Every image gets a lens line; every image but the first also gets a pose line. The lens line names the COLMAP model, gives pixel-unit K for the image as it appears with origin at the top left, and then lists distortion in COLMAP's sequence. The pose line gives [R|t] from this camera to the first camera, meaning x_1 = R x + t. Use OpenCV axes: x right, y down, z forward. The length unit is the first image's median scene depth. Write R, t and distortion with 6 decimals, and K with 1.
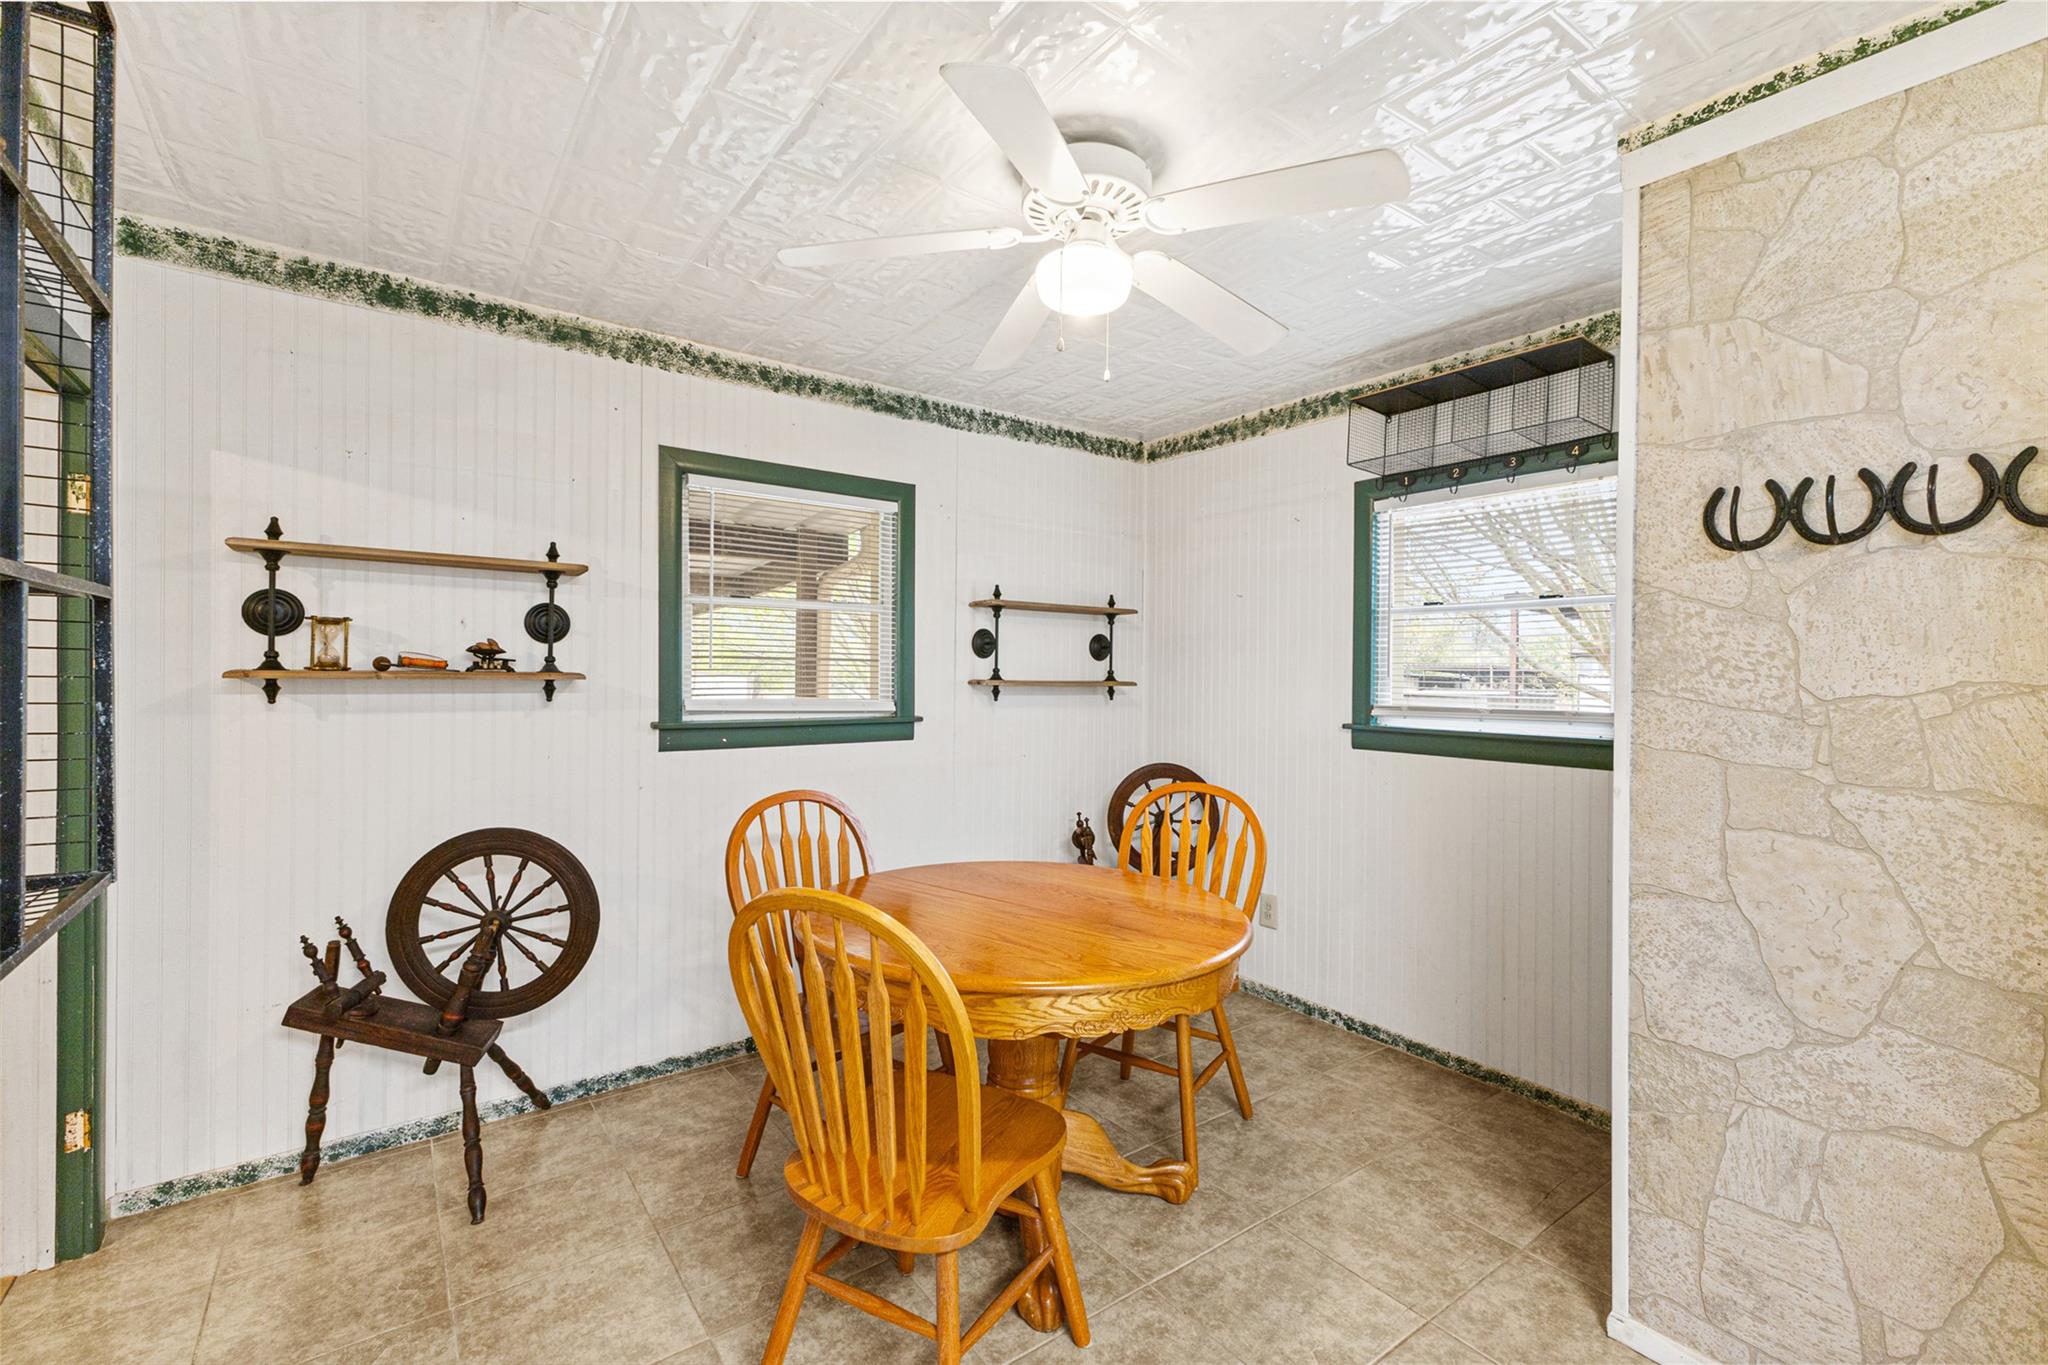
lens RADIAL K [[889.7, 0, 1026.1], [0, 889.7, 677.4], [0, 0, 1]] dist [0.000172, 0.000008]
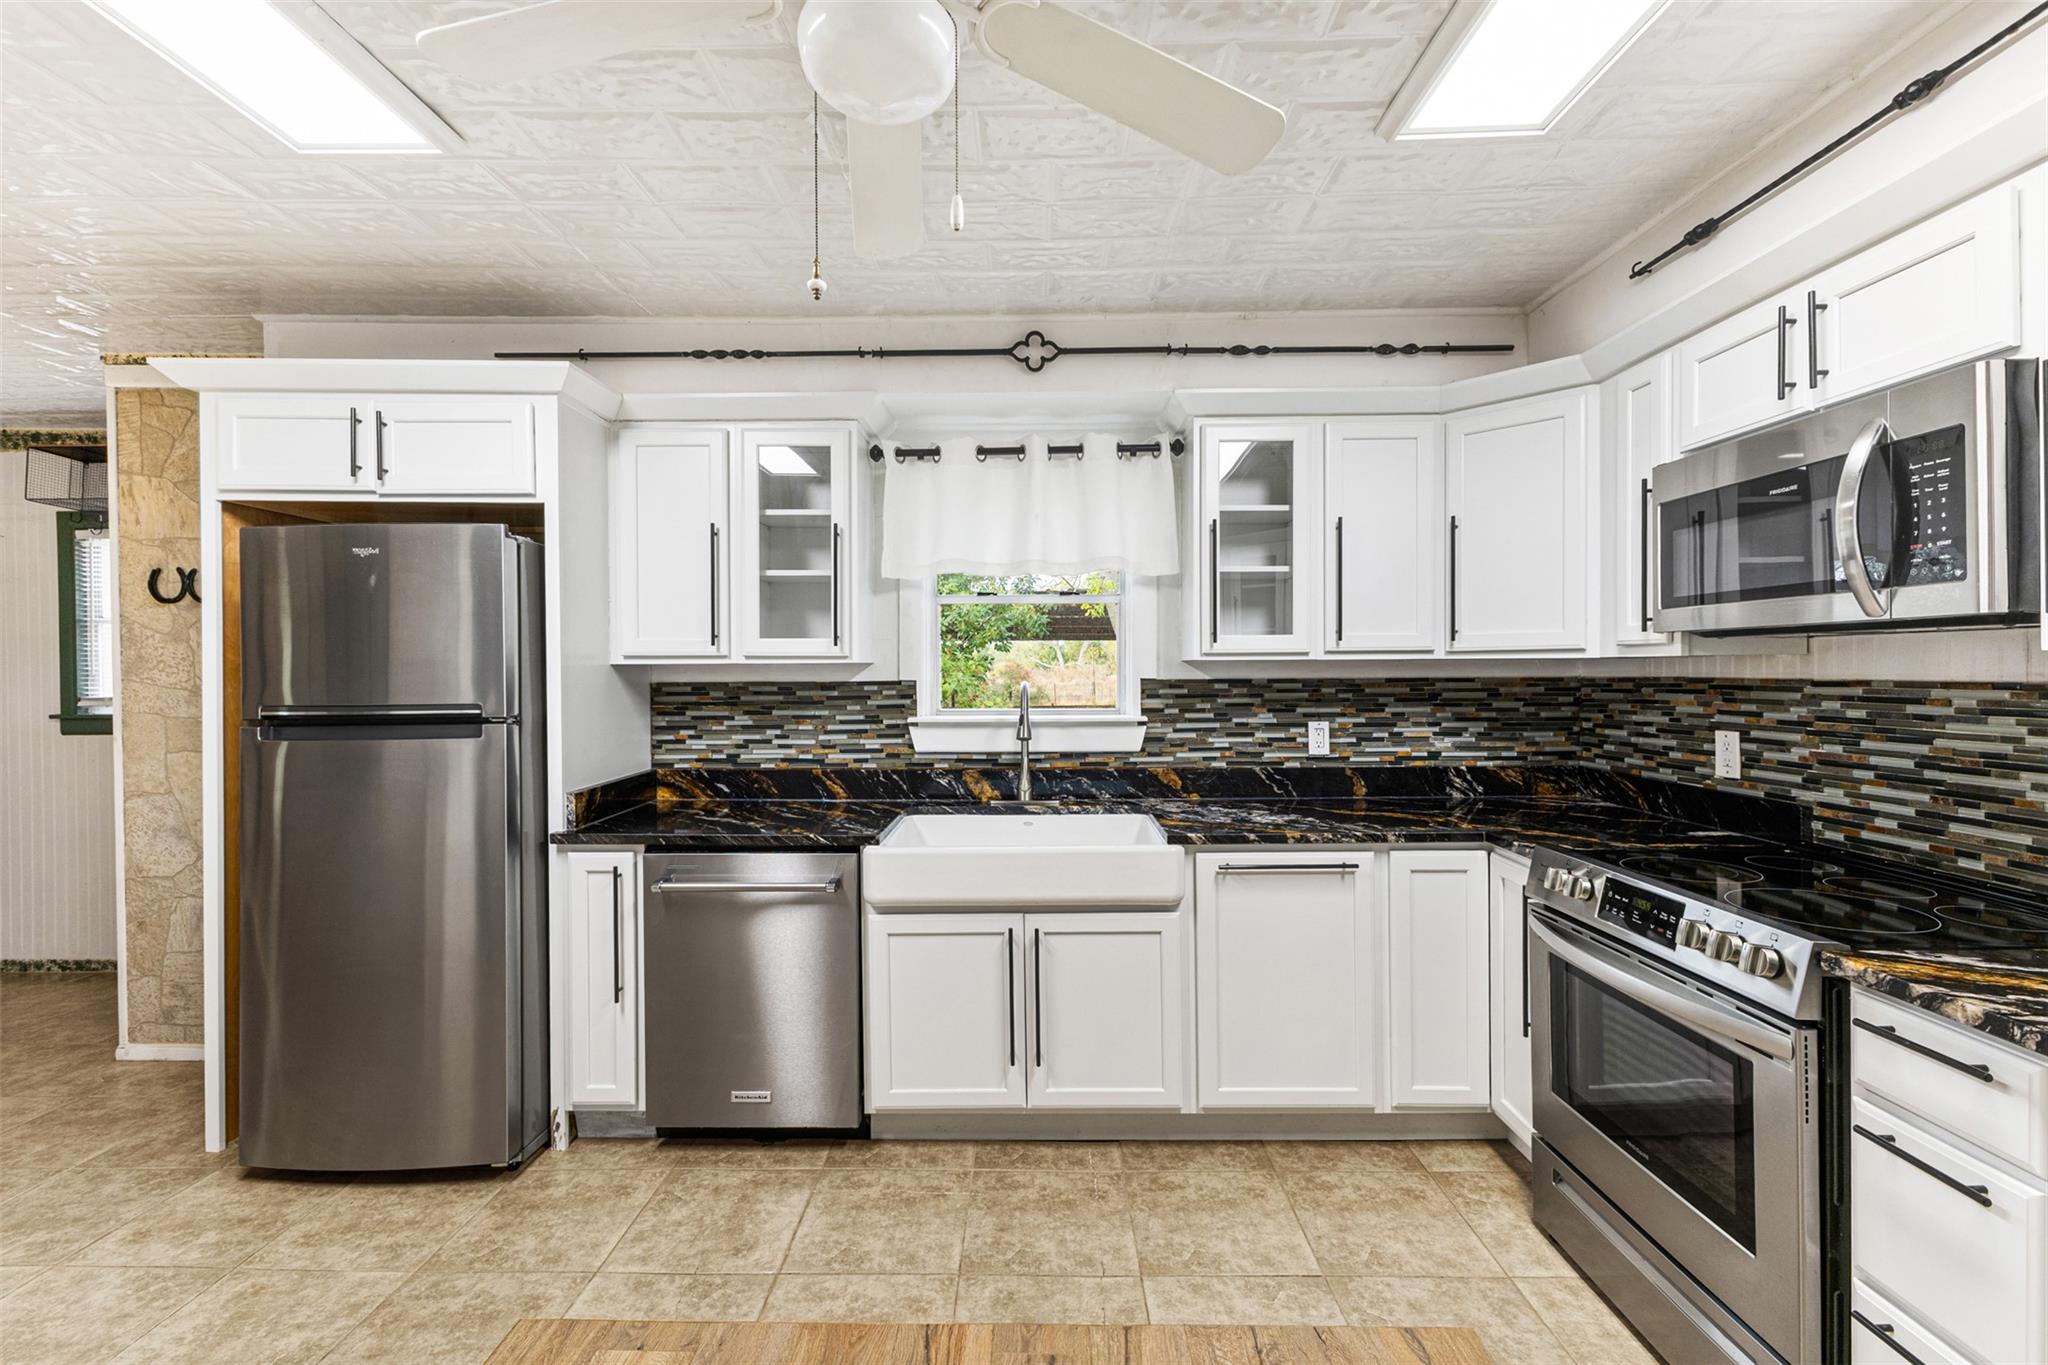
lens RADIAL K [[889.7, 0, 1026.1], [0, 889.7, 677.4], [0, 0, 1]] dist [0.000172, 0.000008]
pose [[0.595018, -0.018772, 0.803493, 0.350415], [0.016340, 0.999803, 0.011259, 0.020276], [-0.803546, 0.006430, 0.595208, -1.462924]]
